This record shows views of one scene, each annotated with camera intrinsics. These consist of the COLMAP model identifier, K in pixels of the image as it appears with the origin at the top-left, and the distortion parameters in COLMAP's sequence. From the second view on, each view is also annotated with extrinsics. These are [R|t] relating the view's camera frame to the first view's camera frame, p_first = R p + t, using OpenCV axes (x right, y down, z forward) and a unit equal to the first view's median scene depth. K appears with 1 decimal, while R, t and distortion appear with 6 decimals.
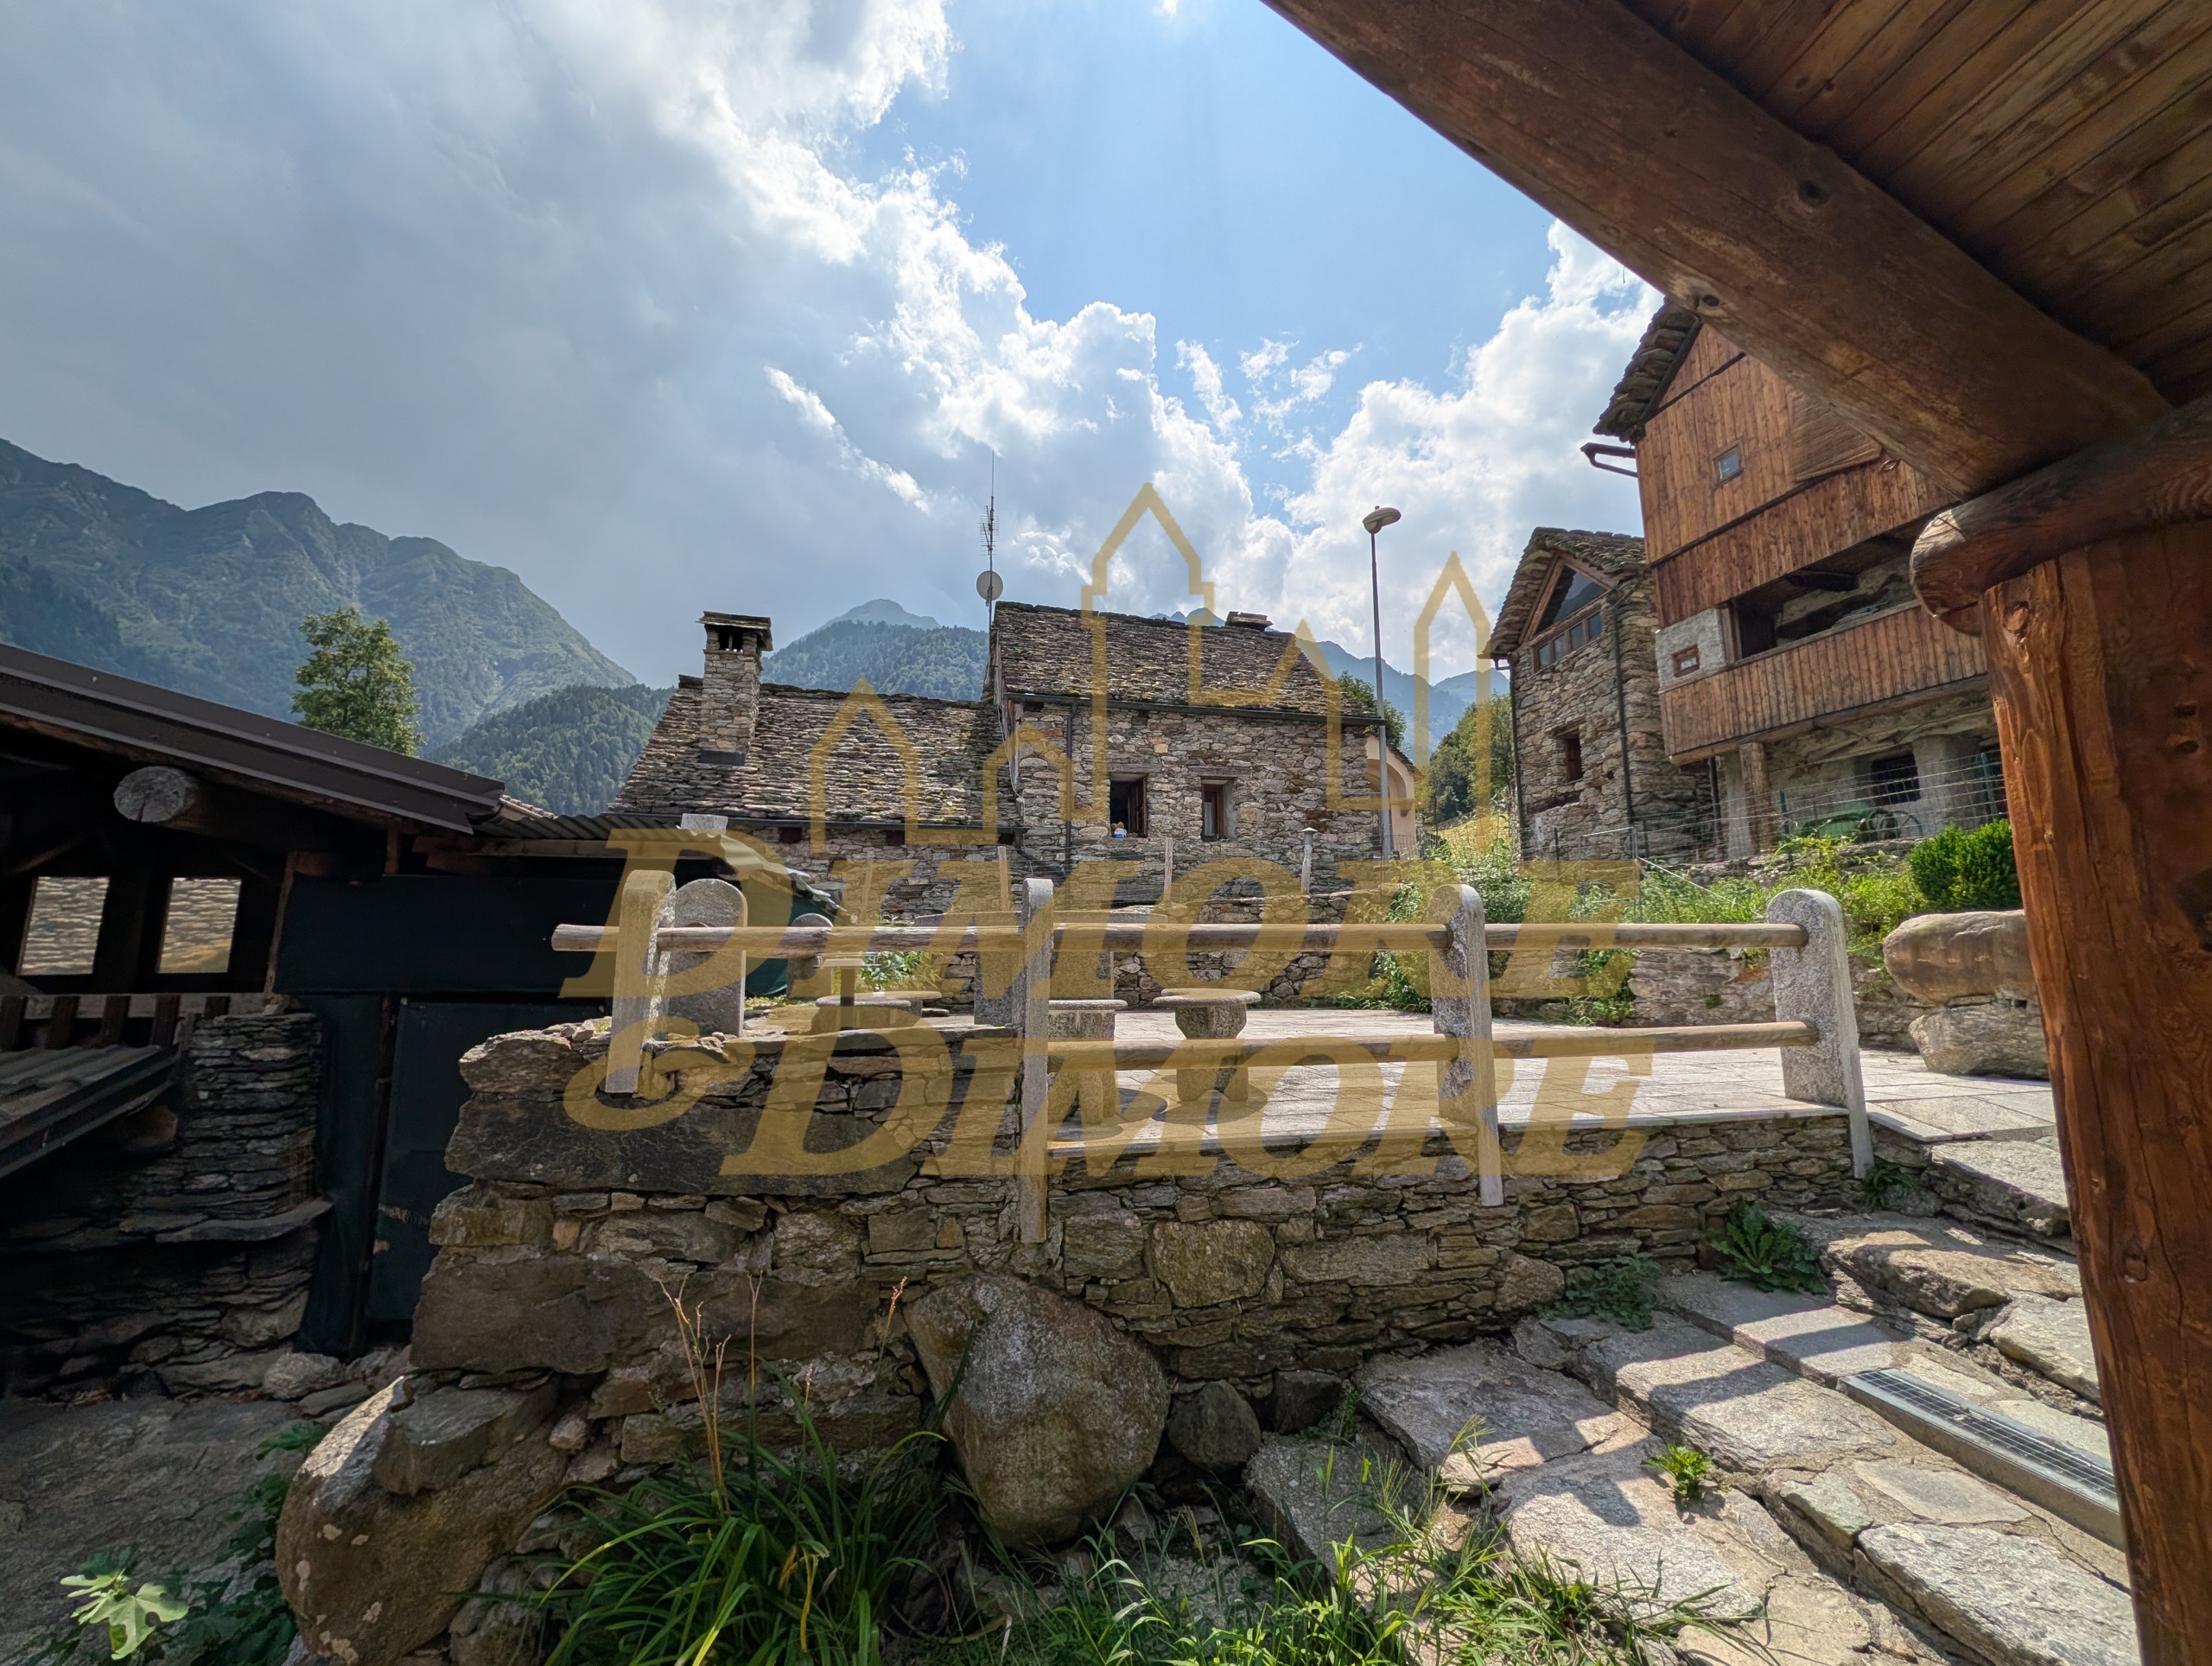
lens RADIAL K [[856.1, 0, 1108.4], [0, 856.1, 835.8], [0, 0, 1]] dist [0.001769, 0.000053]
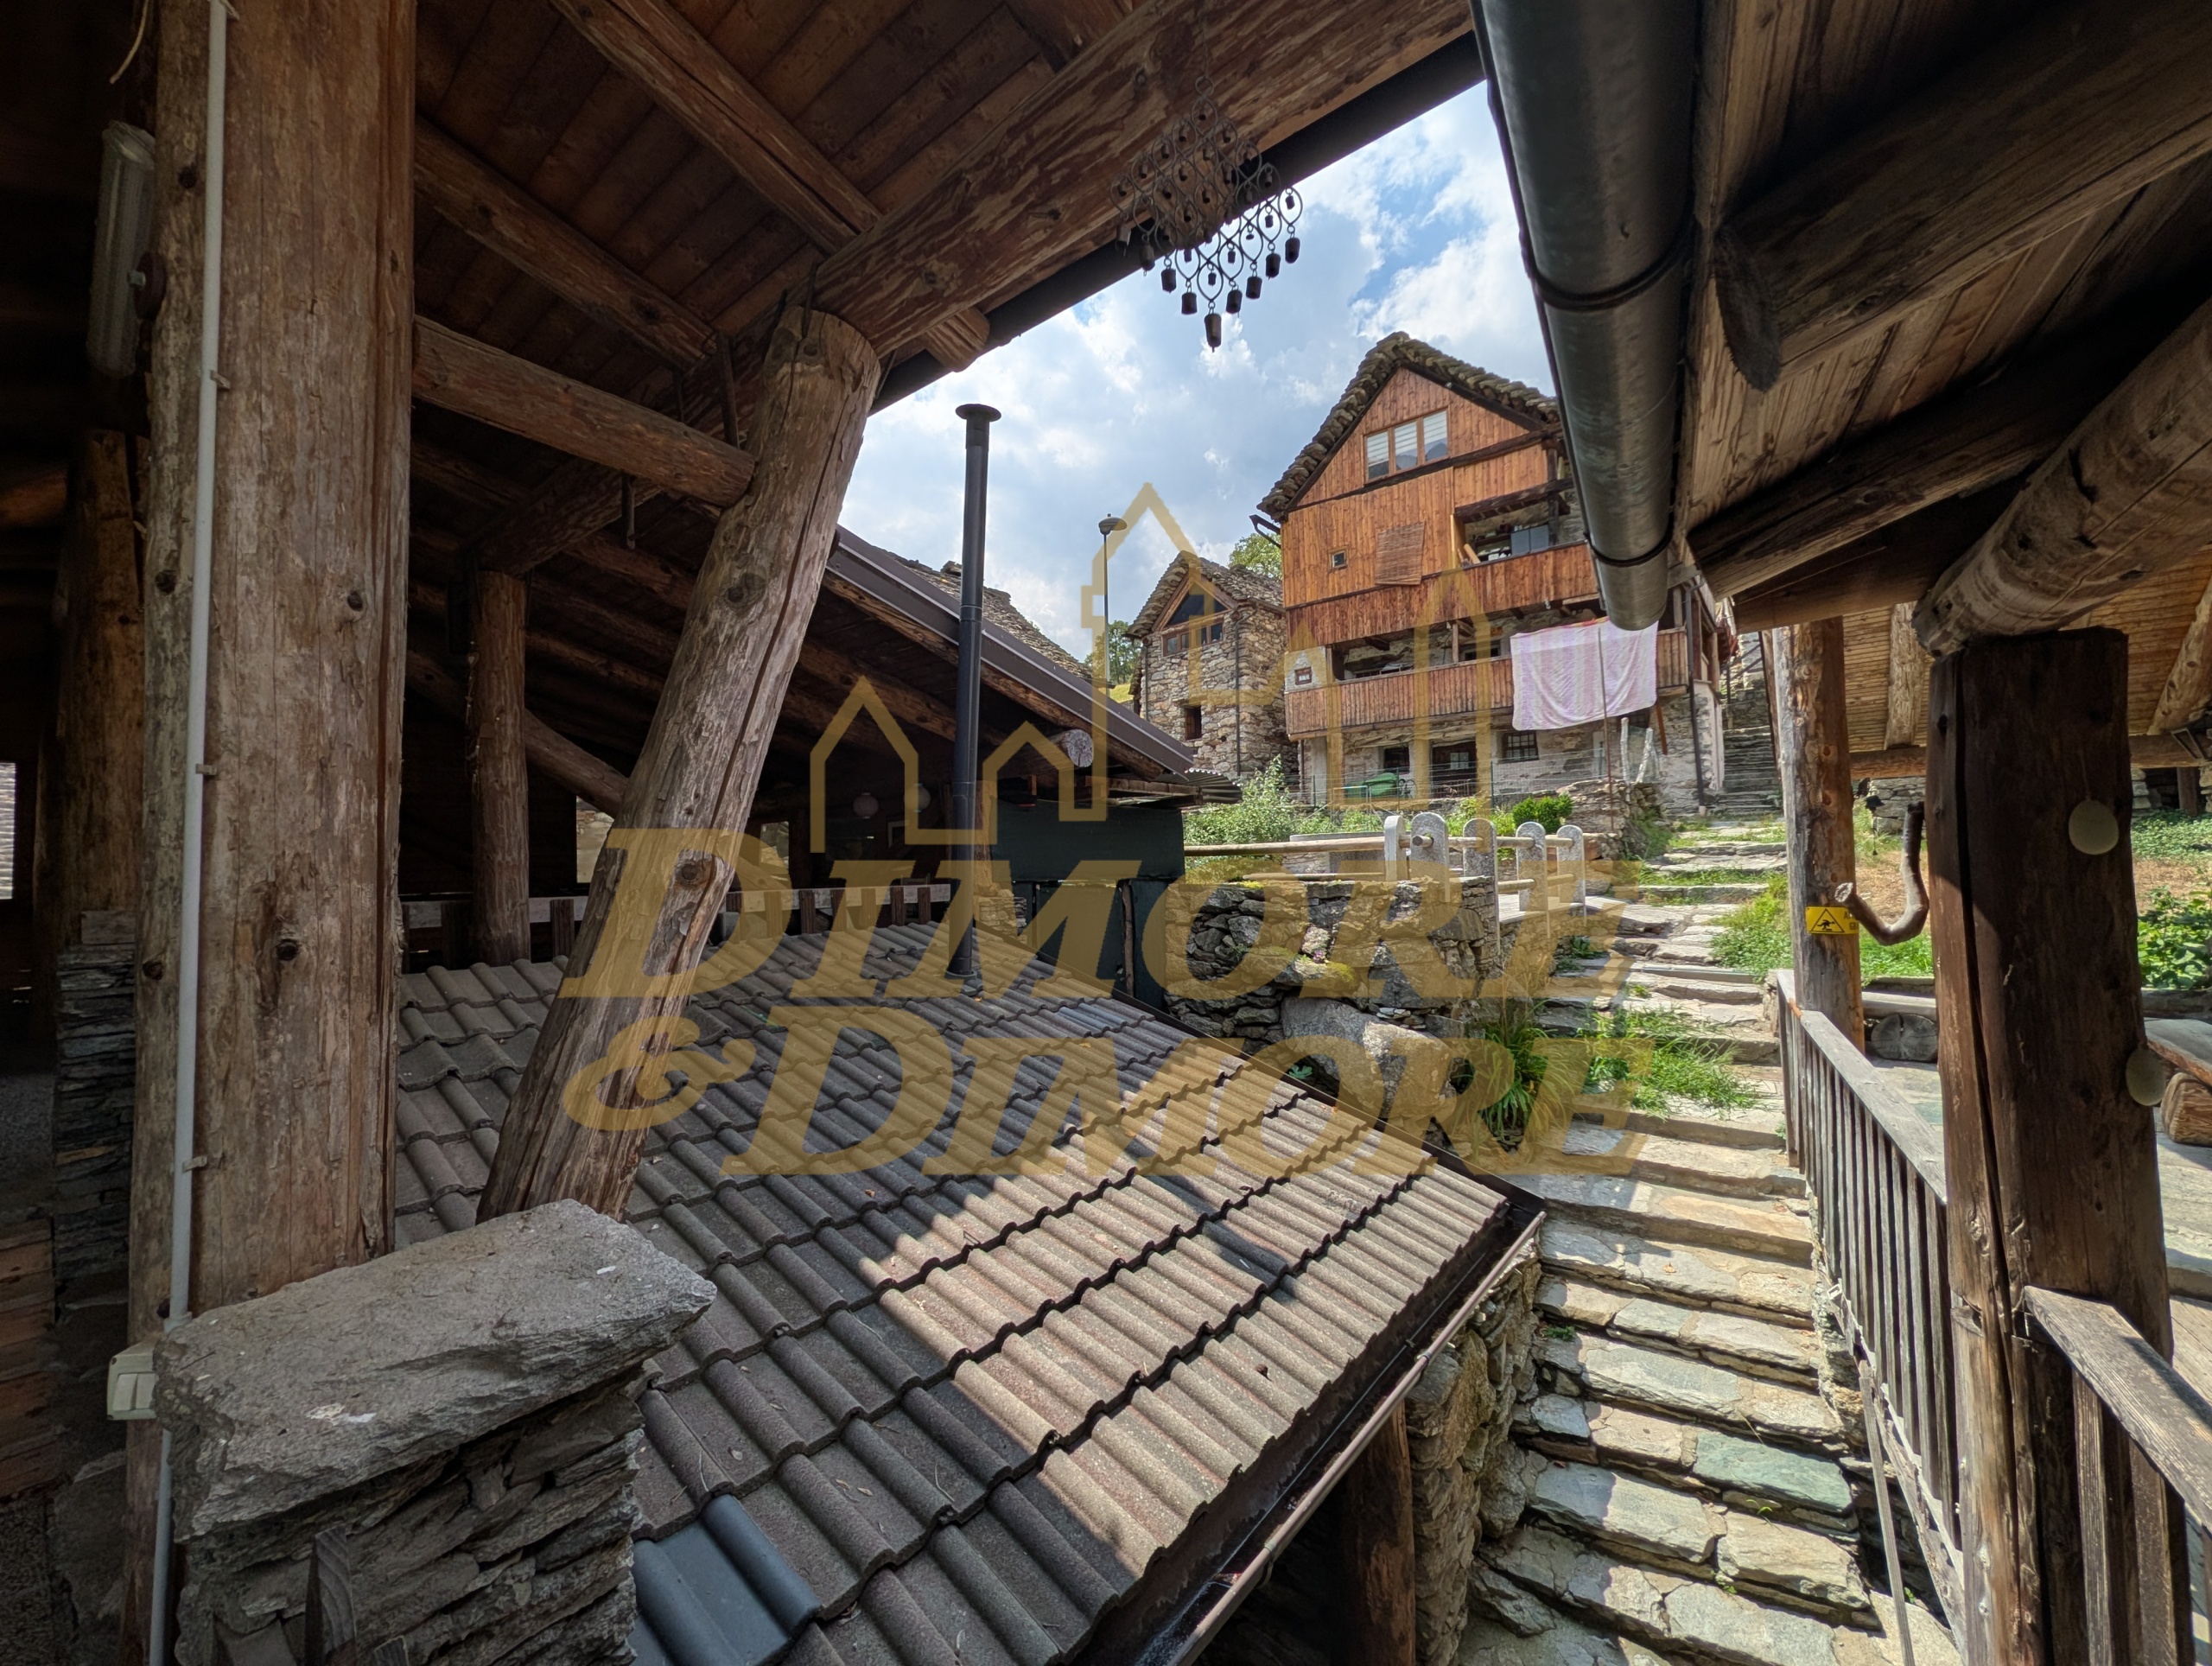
lens RADIAL K [[856.1, 0, 1108.4], [0, 856.1, 835.8], [0, 0, 1]] dist [0.001769, 0.000053]
pose [[0.798119, 0.006215, 0.602467, -0.512186], [-0.064932, 0.995010, 0.075754, -0.004244], [-0.598990, -0.099581, 0.794540, -0.071502]]
